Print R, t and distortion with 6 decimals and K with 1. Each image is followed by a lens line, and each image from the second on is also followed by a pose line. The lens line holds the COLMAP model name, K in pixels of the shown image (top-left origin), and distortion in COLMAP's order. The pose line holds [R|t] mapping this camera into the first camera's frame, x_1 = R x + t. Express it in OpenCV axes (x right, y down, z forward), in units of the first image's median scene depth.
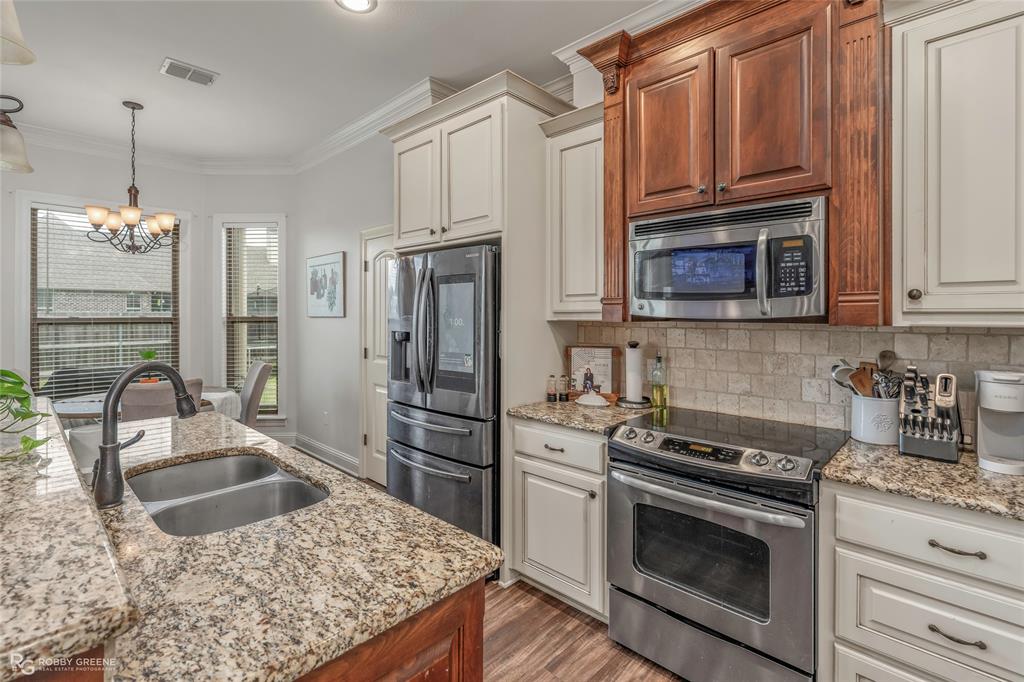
lens RADIAL K [[464.8, 0, 512.9], [0, 464.8, 316.8], [0, 0, 1]] dist [-0.001997, -0.000473]
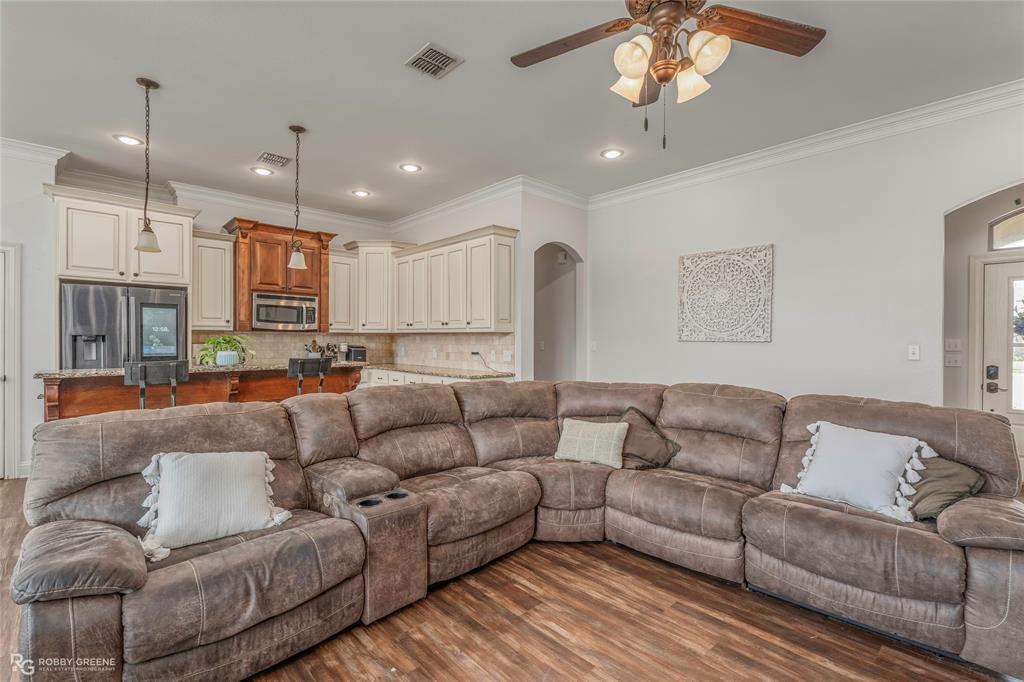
lens RADIAL K [[464.8, 0, 513.4], [0, 464.8, 339.8], [0, 0, 1]] dist [-0.001997, -0.000473]
pose [[0.055778, 0.001087, 0.998443, -2.143292], [-0.000216, 0.999999, -0.001077, 0.062309], [-0.998443, -0.000155, 0.055779, -0.562644]]
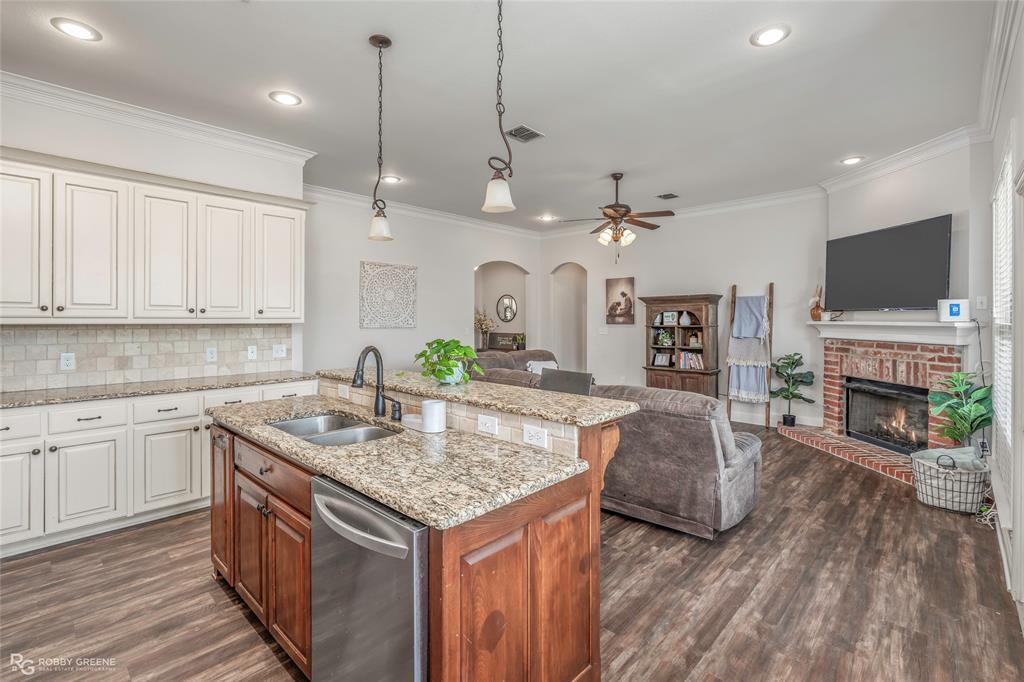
lens RADIAL K [[464.8, 0, 514.7], [0, 464.8, 318.5], [0, 0, 1]] dist [-0.001997, -0.000473]
pose [[-0.999966, 0.001200, -0.008128, -0.780000], [0.001155, 0.999984, 0.005520, -0.007431], [0.008135, 0.005510, -0.999952, 1.587158]]
